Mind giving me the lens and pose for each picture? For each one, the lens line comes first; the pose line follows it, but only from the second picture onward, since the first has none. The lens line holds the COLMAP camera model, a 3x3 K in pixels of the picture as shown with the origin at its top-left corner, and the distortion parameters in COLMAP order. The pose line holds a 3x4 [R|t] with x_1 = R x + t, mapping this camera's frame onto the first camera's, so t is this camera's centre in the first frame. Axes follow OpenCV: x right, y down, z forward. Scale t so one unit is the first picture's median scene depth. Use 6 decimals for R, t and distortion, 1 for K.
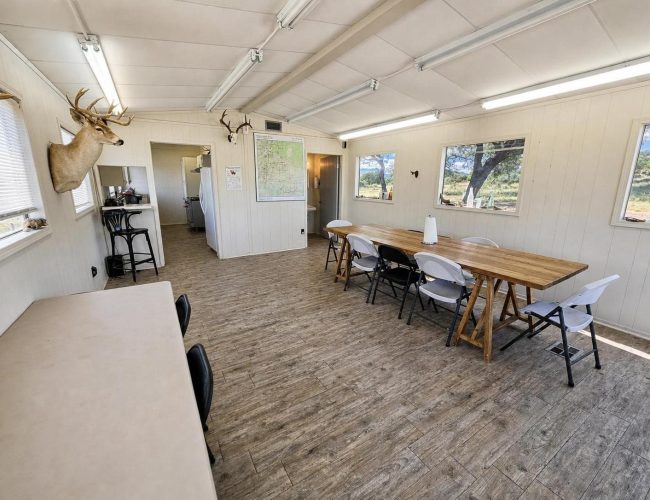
lens RADIAL K [[279.3, 0, 324.6], [0, 279.3, 247.1], [0, 0, 1]] dist [0.003190, -0.000102]
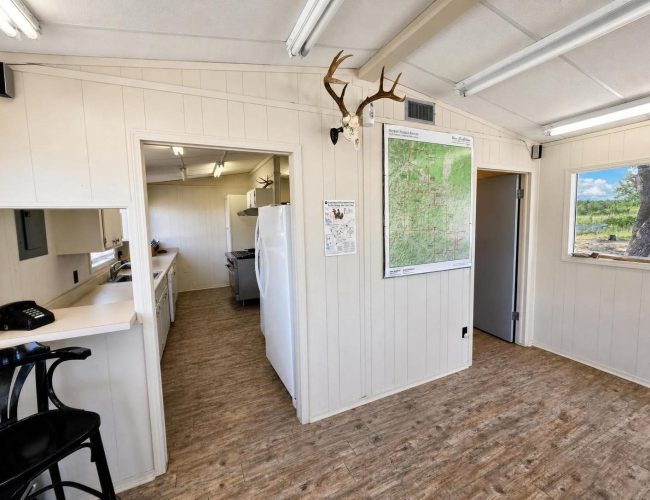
lens RADIAL K [[279.3, 0, 327.8], [0, 279.3, 247.1], [0, 0, 1]] dist [0.003190, -0.000102]
pose [[0.992833, -0.020431, -0.117753, -0.282314], [0.005282, 0.991818, -0.127551, -0.158223], [0.119396, 0.126015, 0.984817, 0.565405]]
